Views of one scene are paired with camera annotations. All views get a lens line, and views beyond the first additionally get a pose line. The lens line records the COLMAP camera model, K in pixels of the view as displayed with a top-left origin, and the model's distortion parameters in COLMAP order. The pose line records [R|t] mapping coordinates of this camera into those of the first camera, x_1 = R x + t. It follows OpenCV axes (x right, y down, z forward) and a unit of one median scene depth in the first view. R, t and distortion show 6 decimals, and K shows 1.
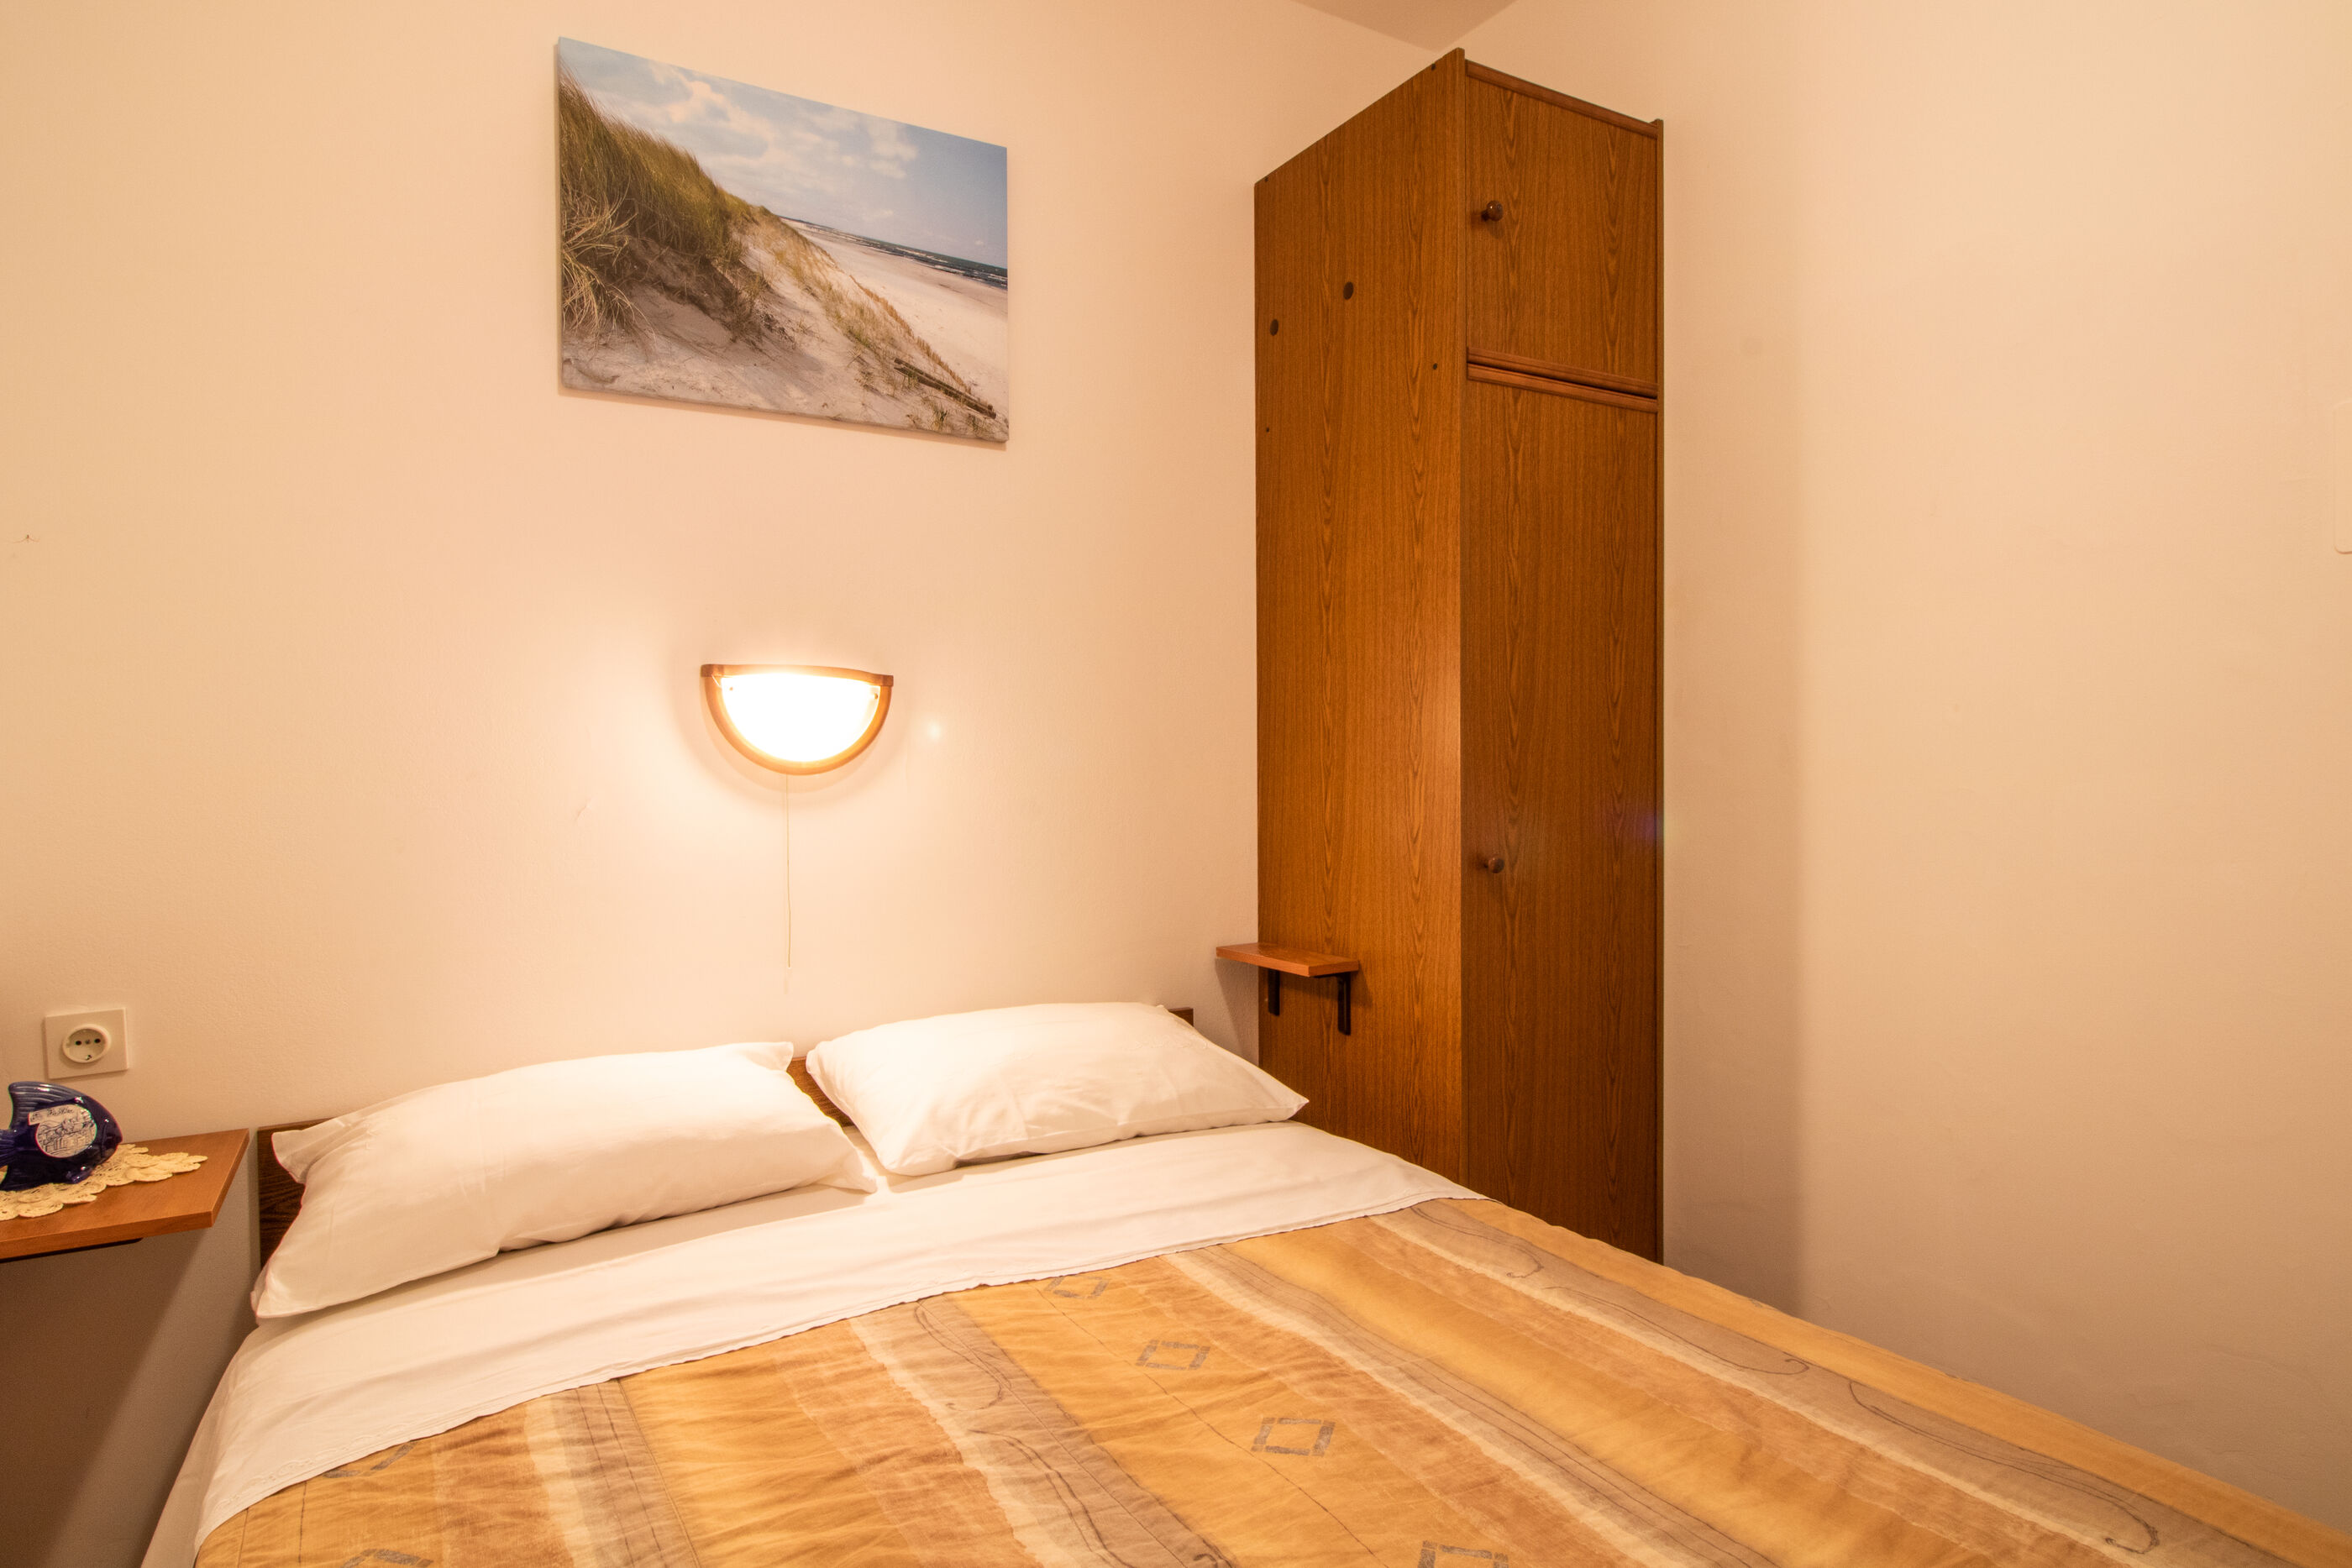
lens RADIAL K [[1331.4, 0, 1185.7], [0, 1331.4, 791.3], [0, 0, 1]] dist [-0.002754, -0.003658]
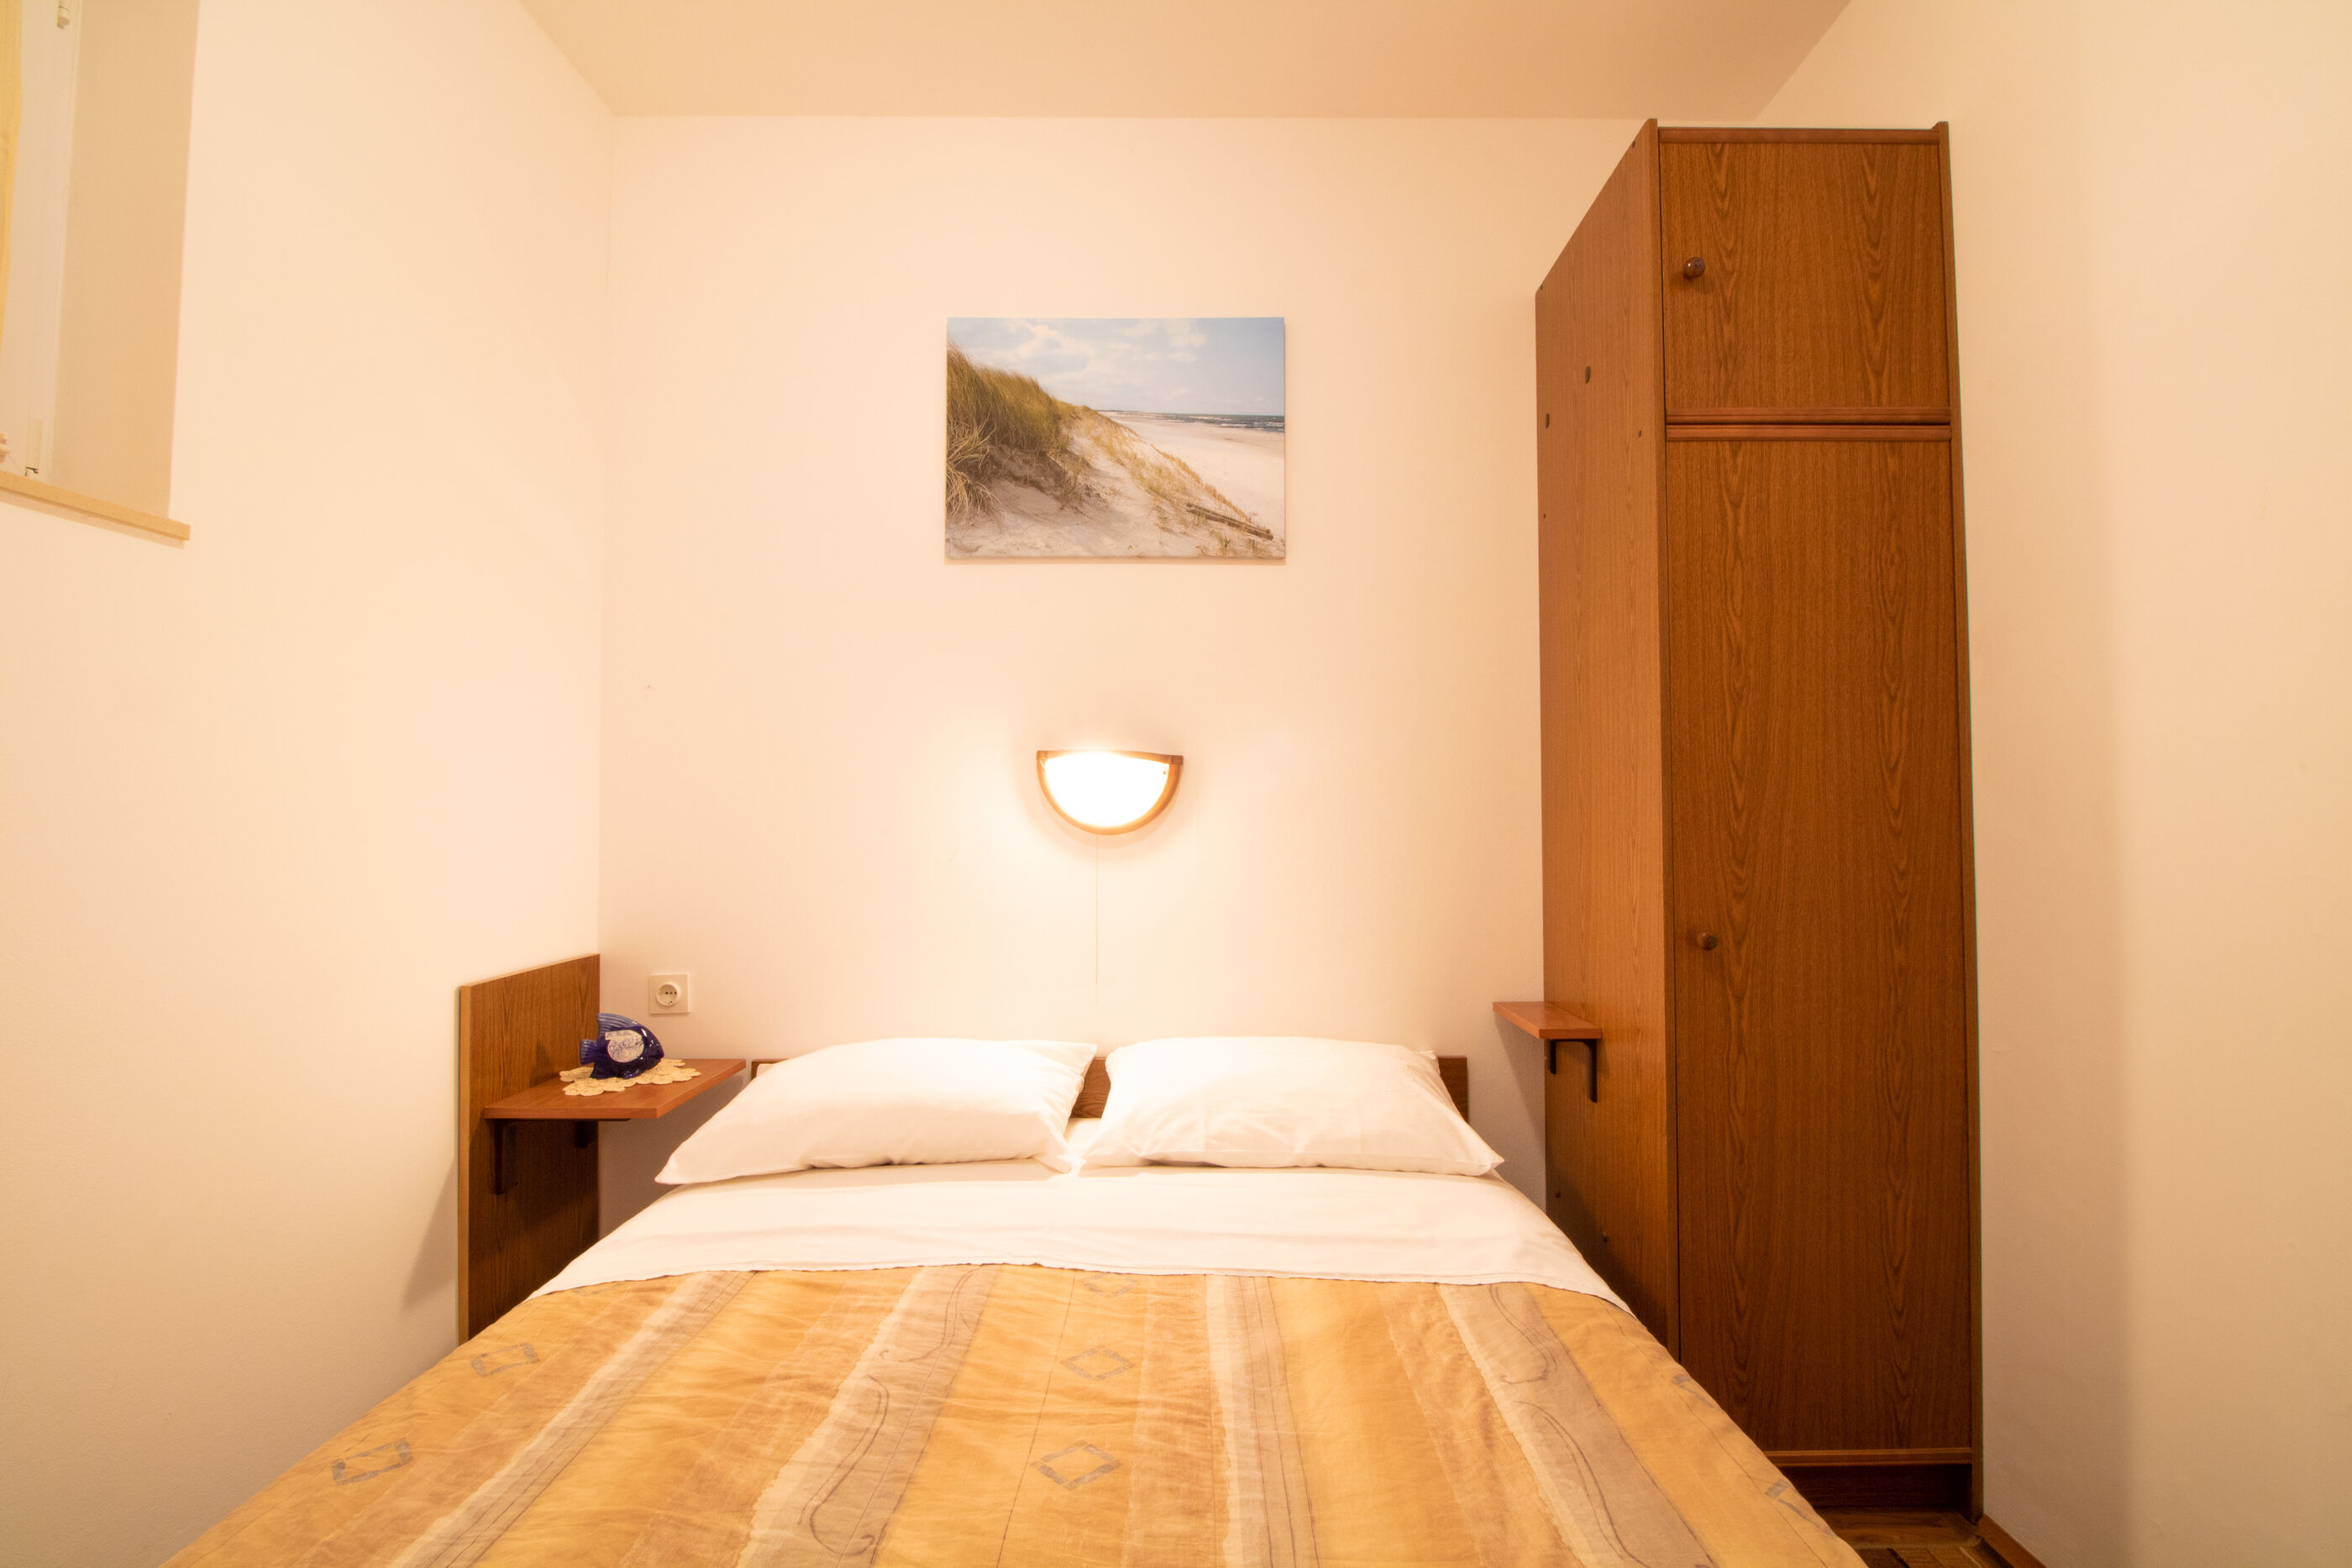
lens RADIAL K [[1086.3, 0, 1169.6], [0, 1086.3, 787.4], [0, 0, 1]] dist [-0.003611, -0.011038]
pose [[0.852504, -0.007847, -0.522662, 0.317591], [-0.020481, 0.998618, -0.048398, -0.008804], [0.522319, 0.051964, 0.851165, 0.143015]]
